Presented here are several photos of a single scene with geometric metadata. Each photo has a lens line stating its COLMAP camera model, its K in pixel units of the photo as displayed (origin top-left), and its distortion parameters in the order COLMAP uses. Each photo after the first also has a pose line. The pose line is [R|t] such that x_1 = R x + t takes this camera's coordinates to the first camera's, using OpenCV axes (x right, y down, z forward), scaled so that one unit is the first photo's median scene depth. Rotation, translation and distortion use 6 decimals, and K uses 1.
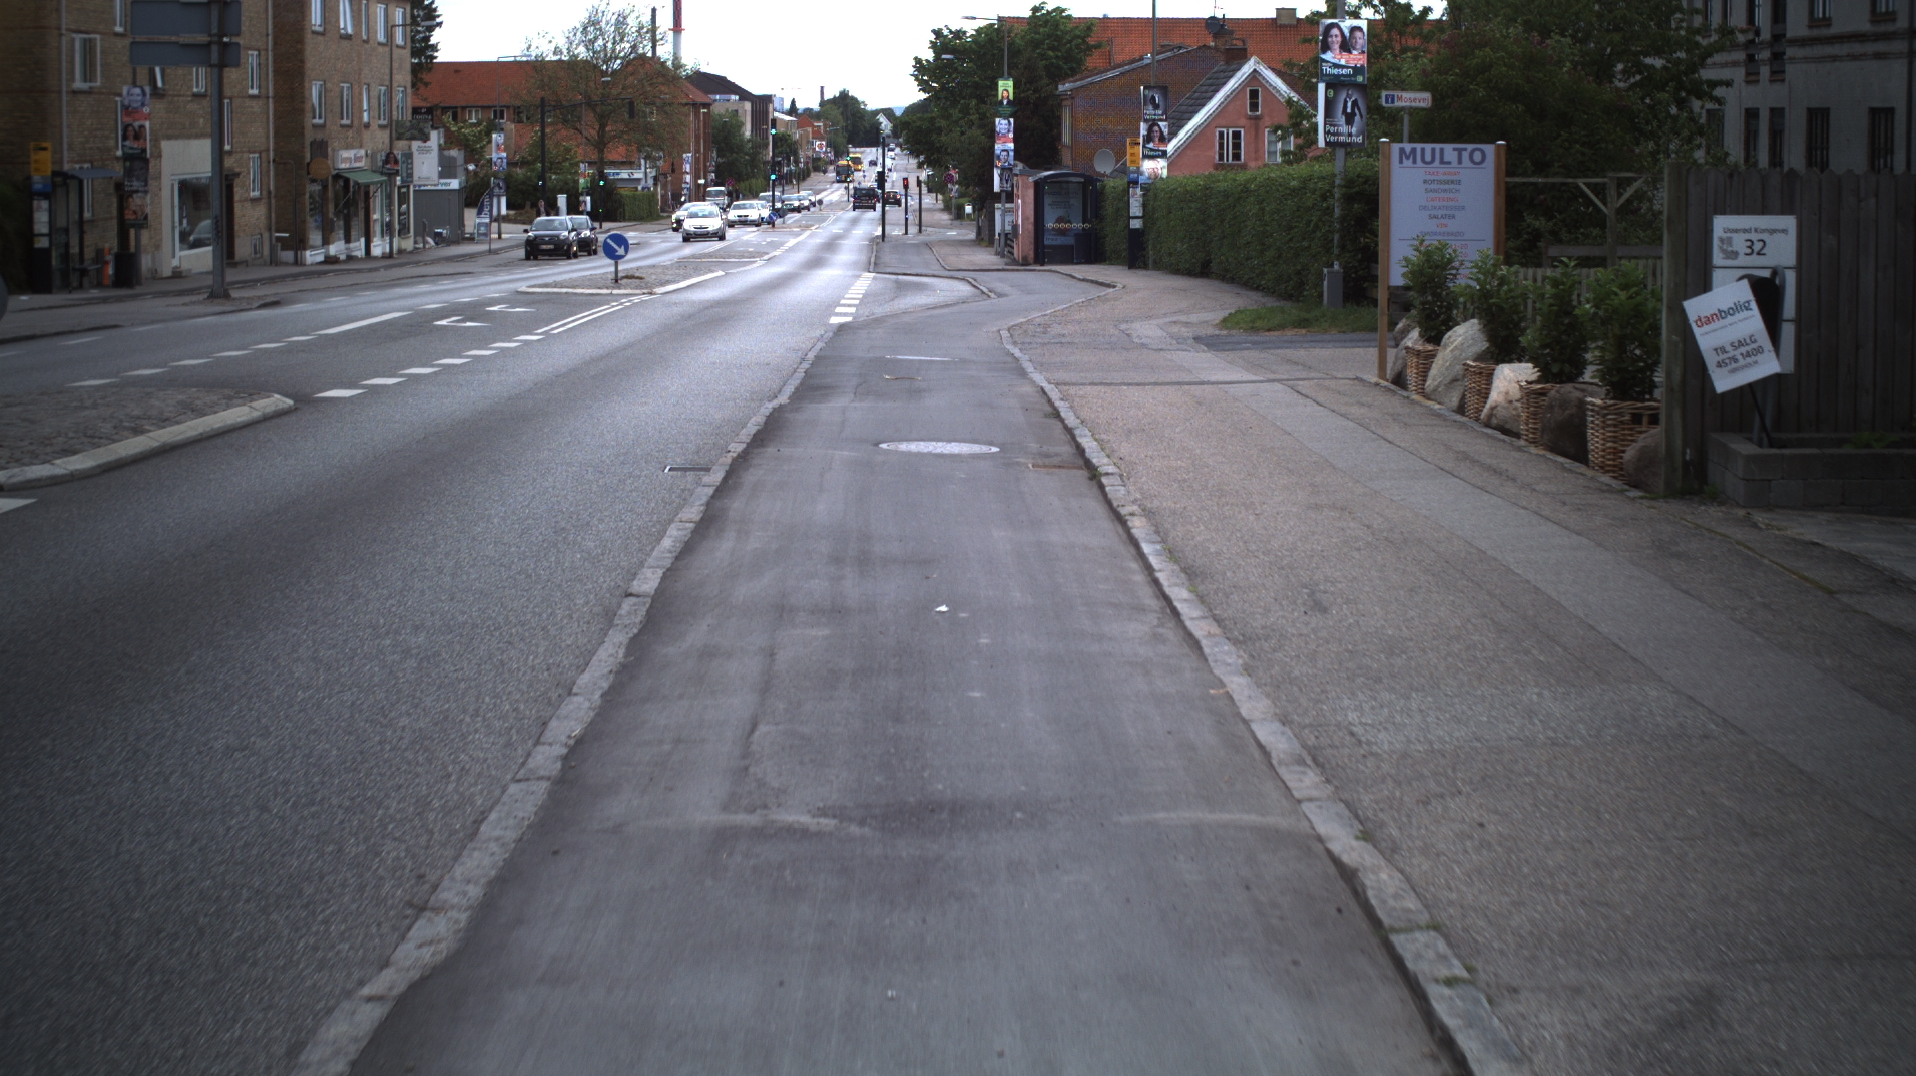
lens RADIAL K [[3592.9, 0, 958.0], [0, 3592.9, 538.0], [0, 0, 1]] dist [-0.288798, 0.380054]
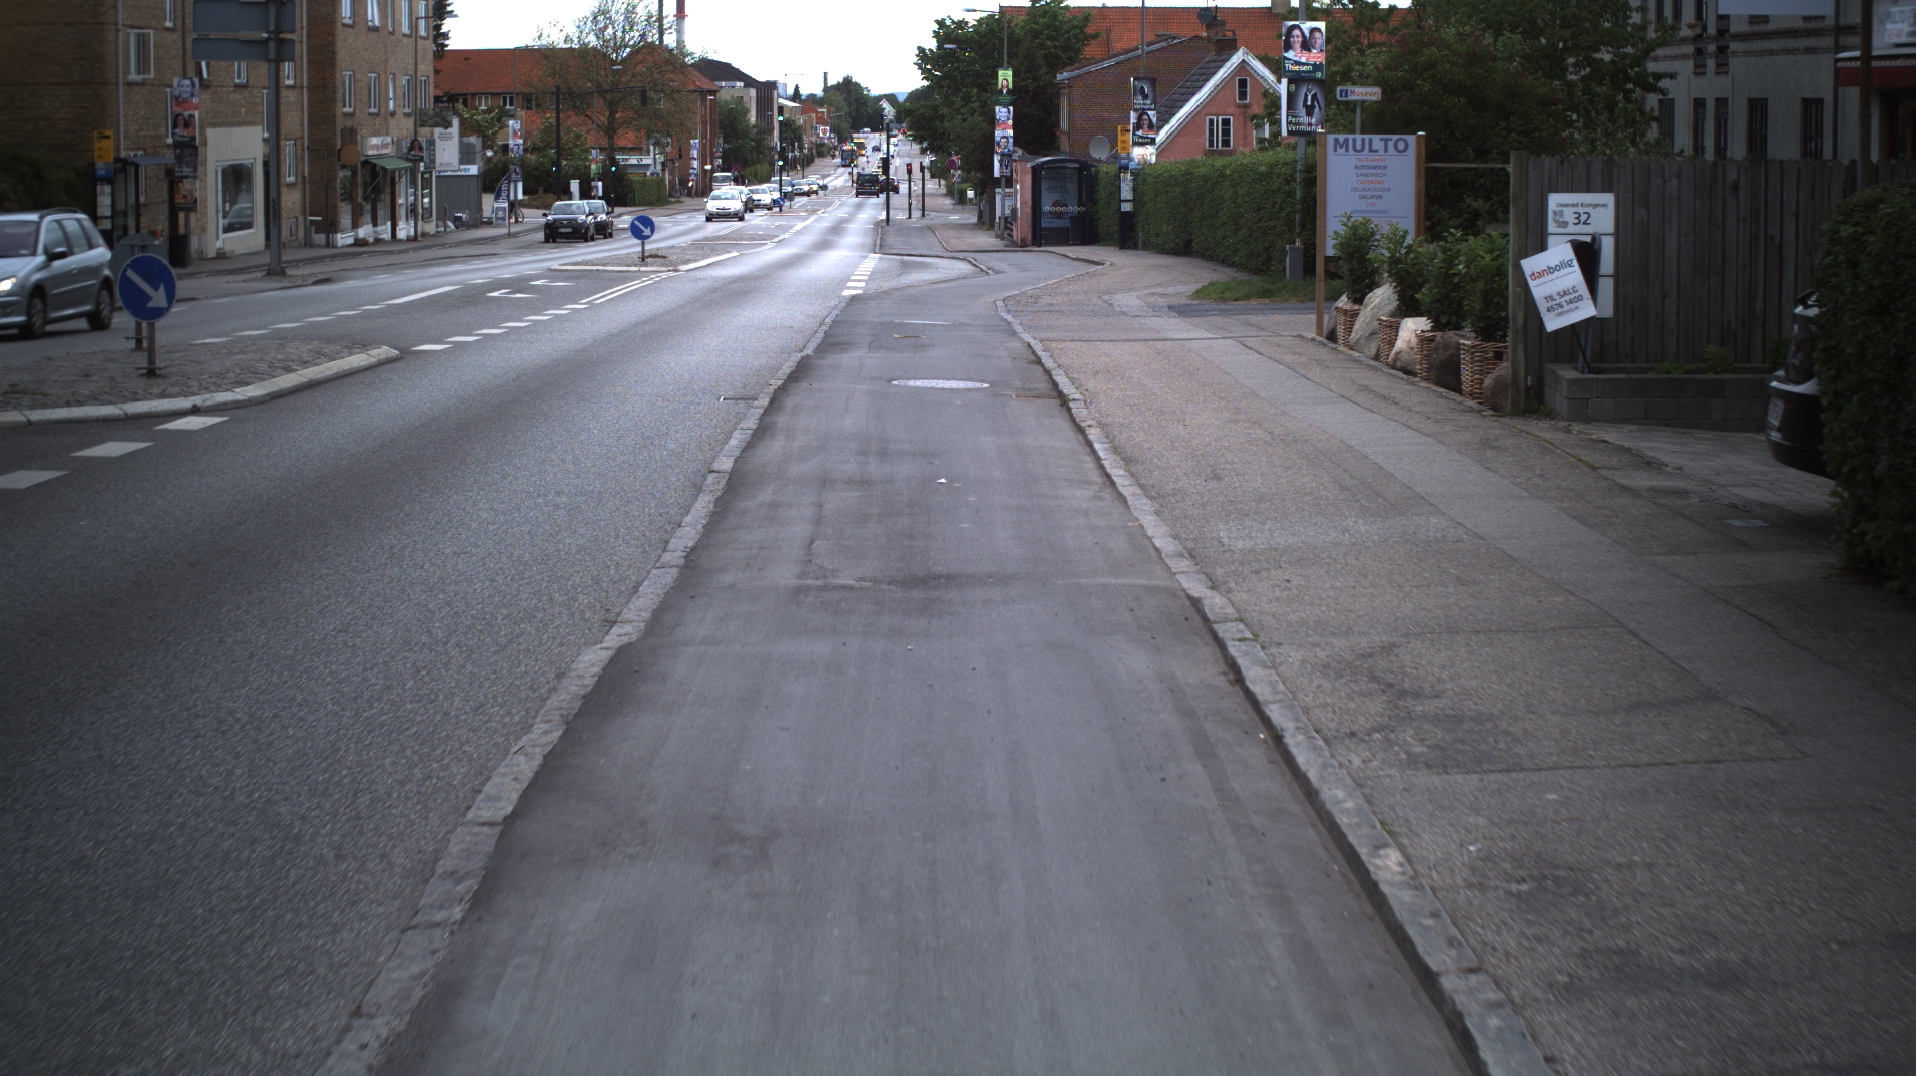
lens RADIAL K [[3592.9, 0, 958.0], [0, 3592.9, 538.0], [0, 0, 1]] dist [-0.288798, 0.380054]
pose [[0.999999, -0.000548, -0.000886, 0.000373], [0.000551, 0.999992, 0.004040, 0.004578], [0.000884, -0.004040, 0.999991, -0.046404]]
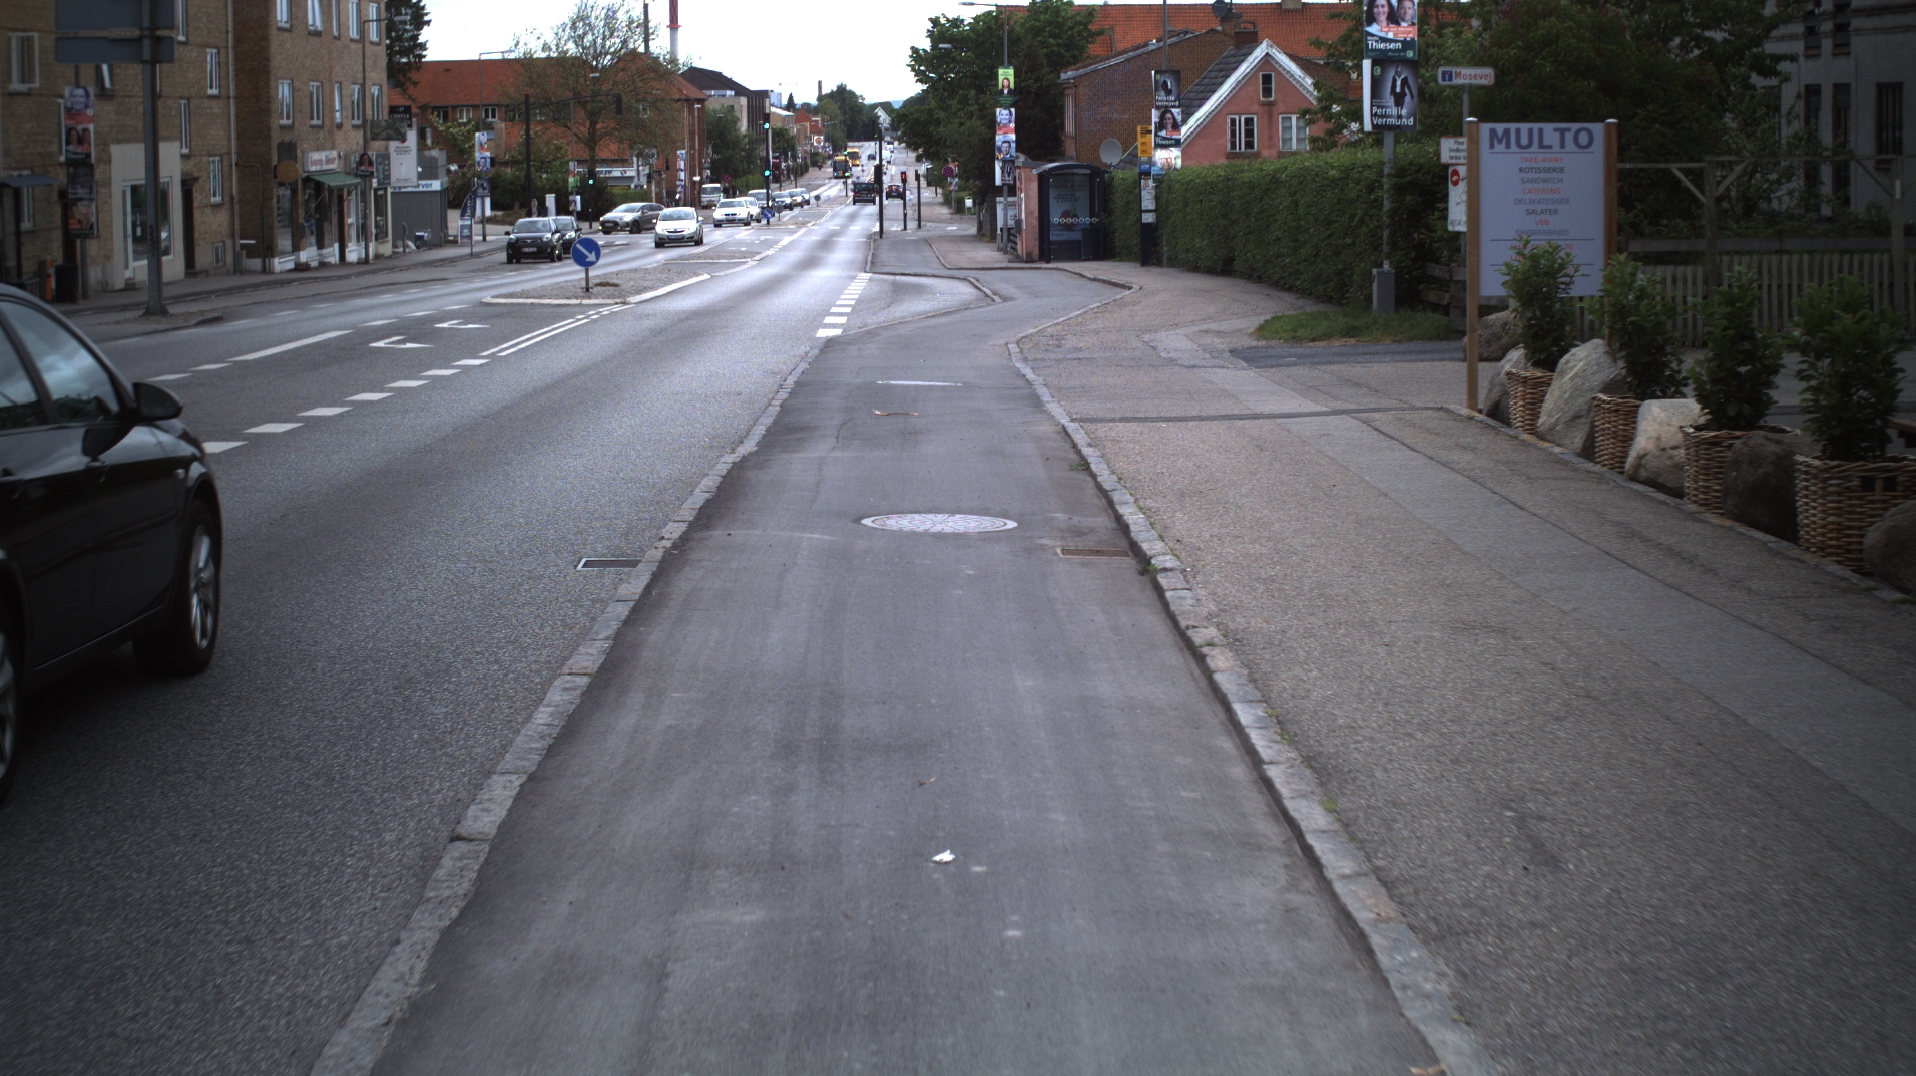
lens RADIAL K [[3592.9, 0, 958.0], [0, 3592.9, 538.0], [0, 0, 1]] dist [-0.288798, 0.380054]
pose [[0.999893, -0.014542, -0.001341, -0.000046], [0.014545, 0.999892, 0.001966, -0.004830], [0.001312, -0.001985, 0.999997, 0.046554]]
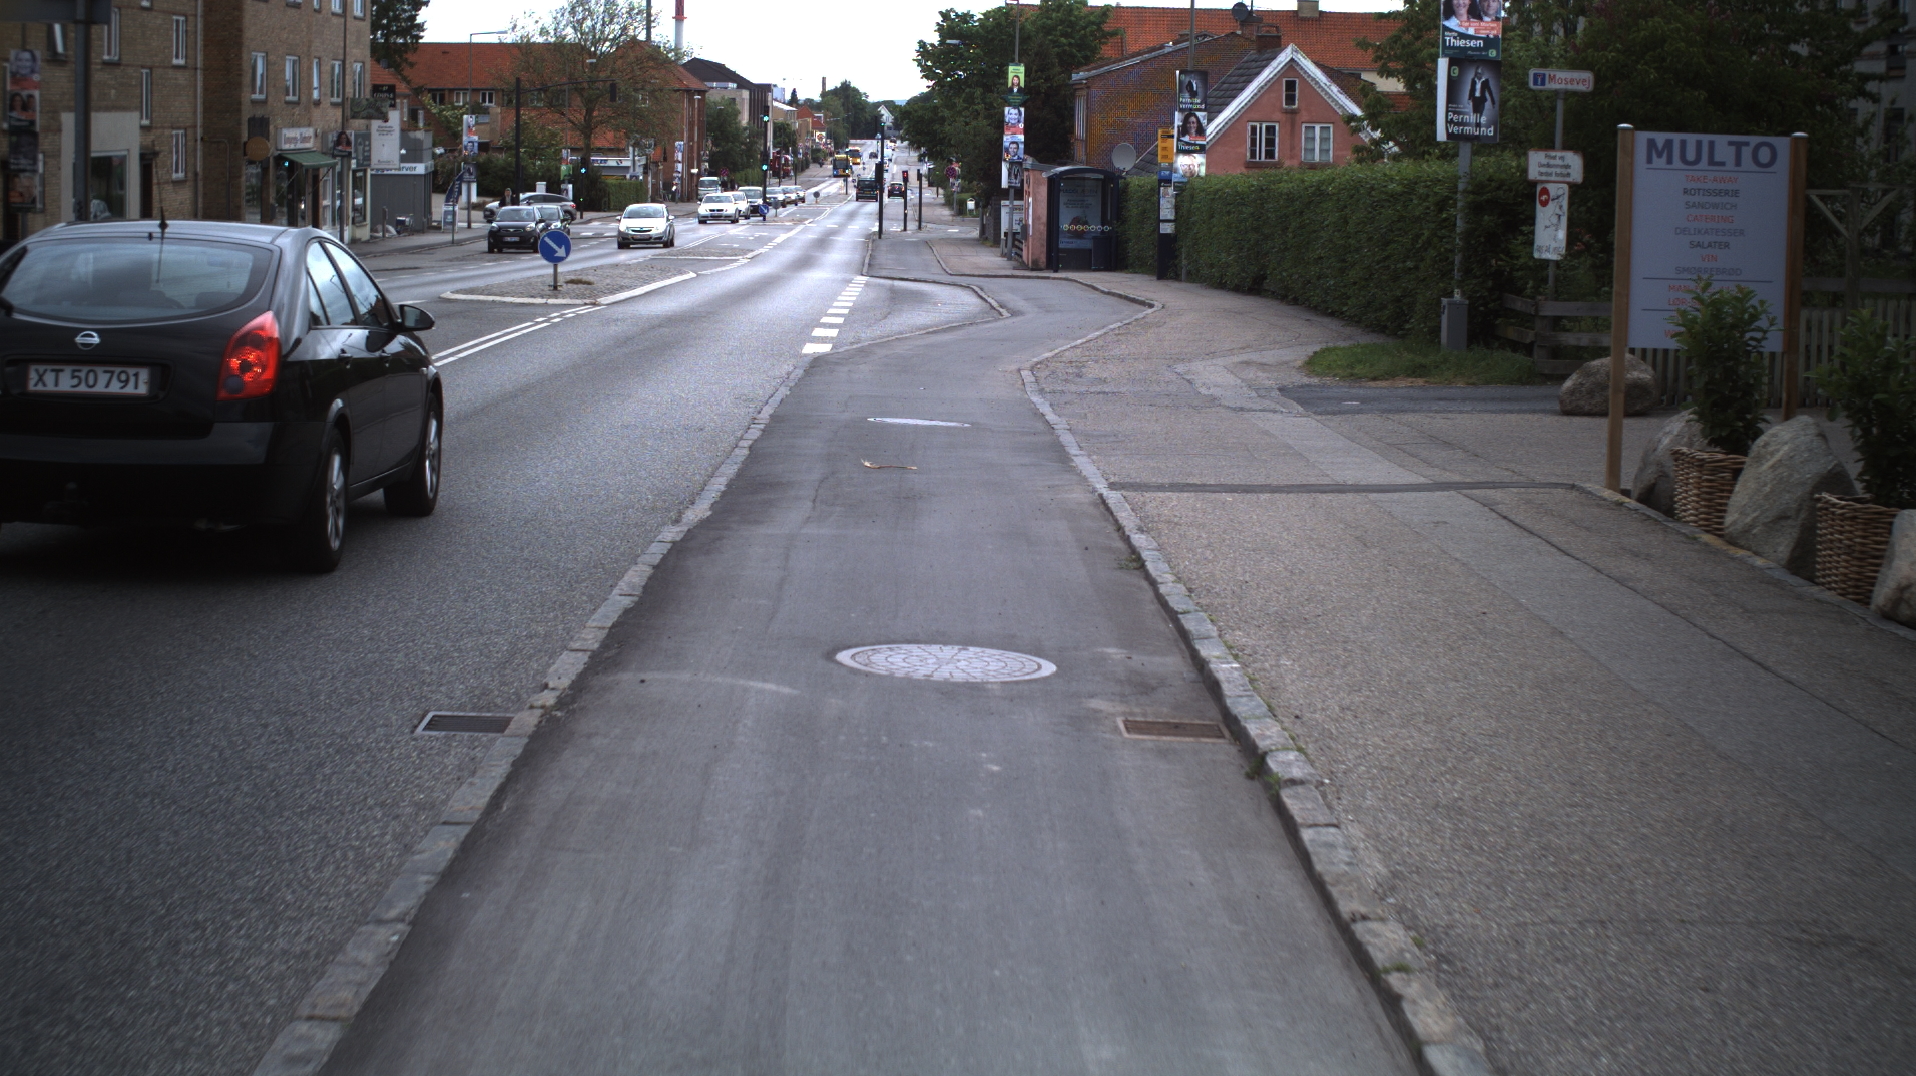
lens RADIAL K [[3592.9, 0, 958.0], [0, 3592.9, 538.0], [0, 0, 1]] dist [-0.288798, 0.380054]
pose [[0.999829, 0.018421, 0.001676, -0.000975], [-0.018423, 0.999829, 0.001612, -0.009296], [-0.001646, -0.001642, 0.999997, 0.093145]]
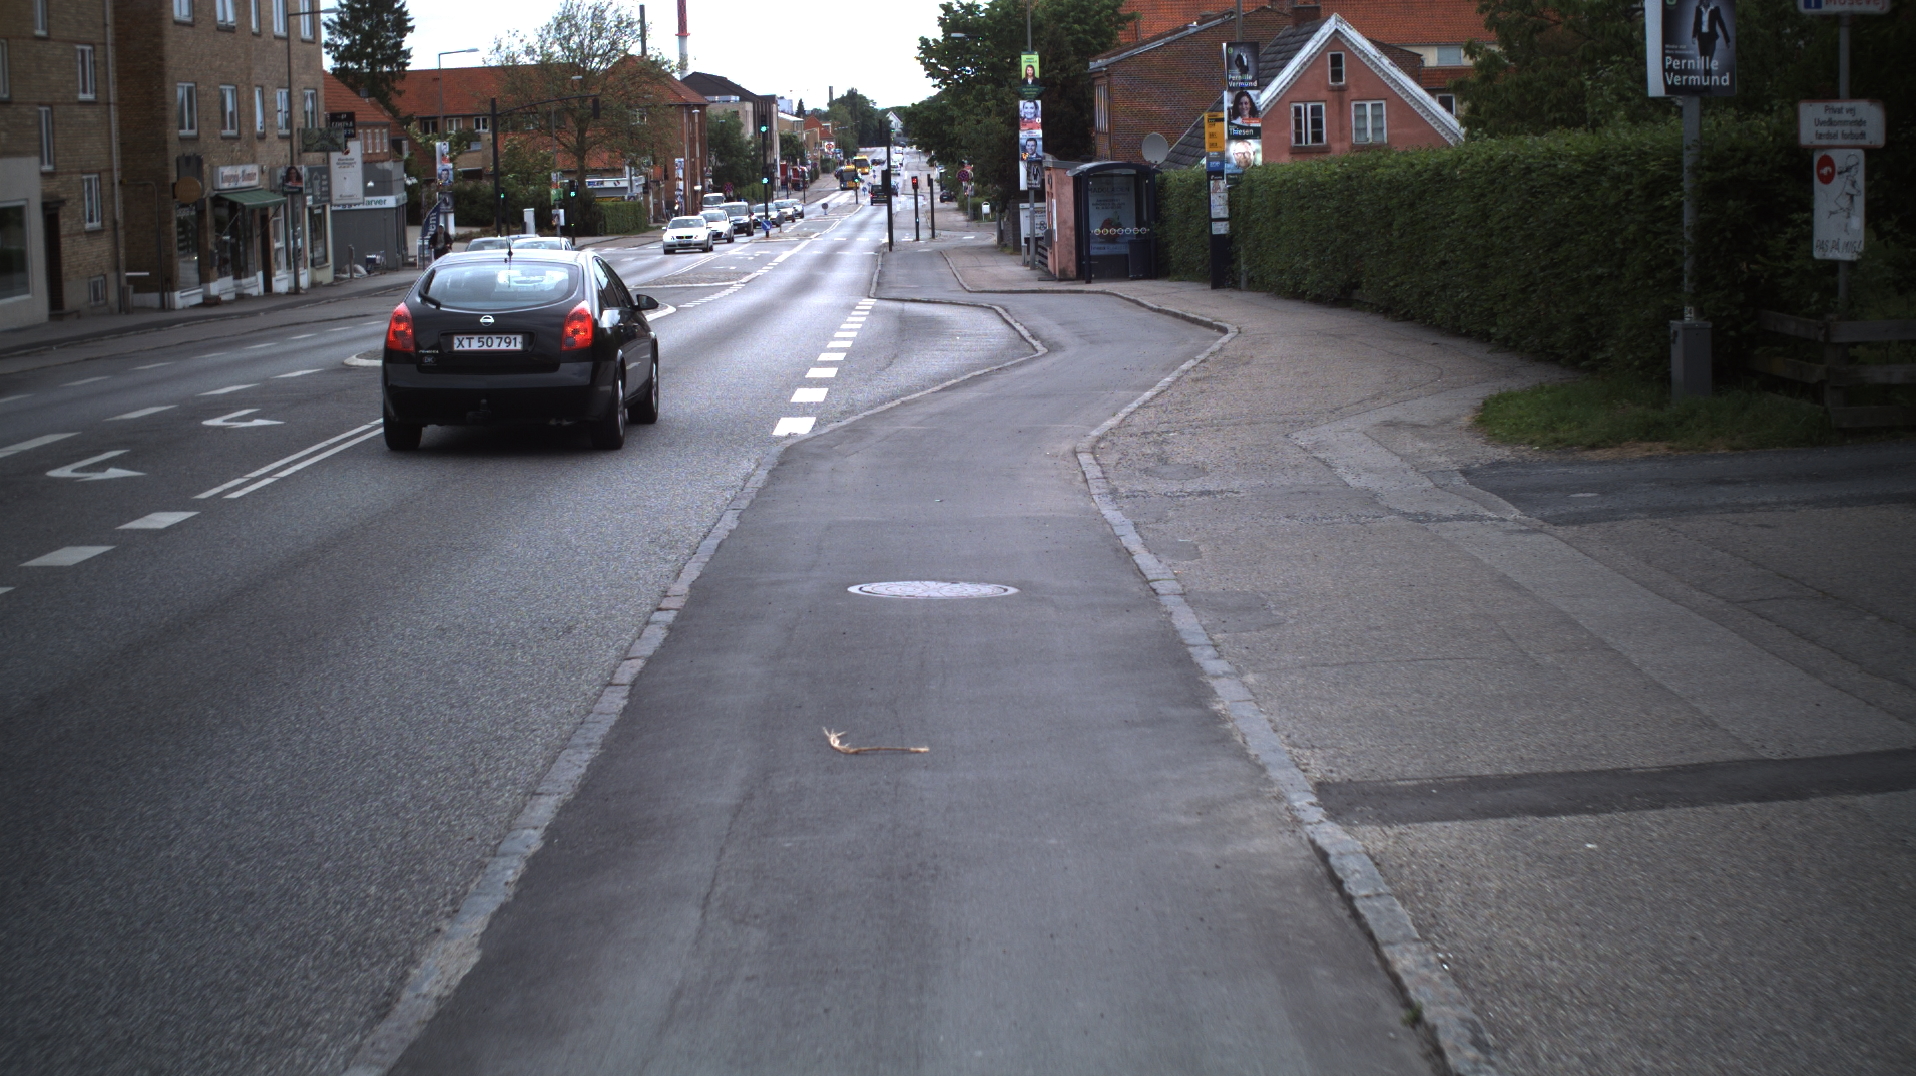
lens RADIAL K [[3592.9, 0, 958.0], [0, 3592.9, 538.0], [0, 0, 1]] dist [-0.288798, 0.380054]
pose [[0.999436, -0.032865, -0.006946, -0.001229], [0.032870, 0.999459, 0.000681, -0.018744], [0.006920, -0.000909, 0.999976, 0.186430]]
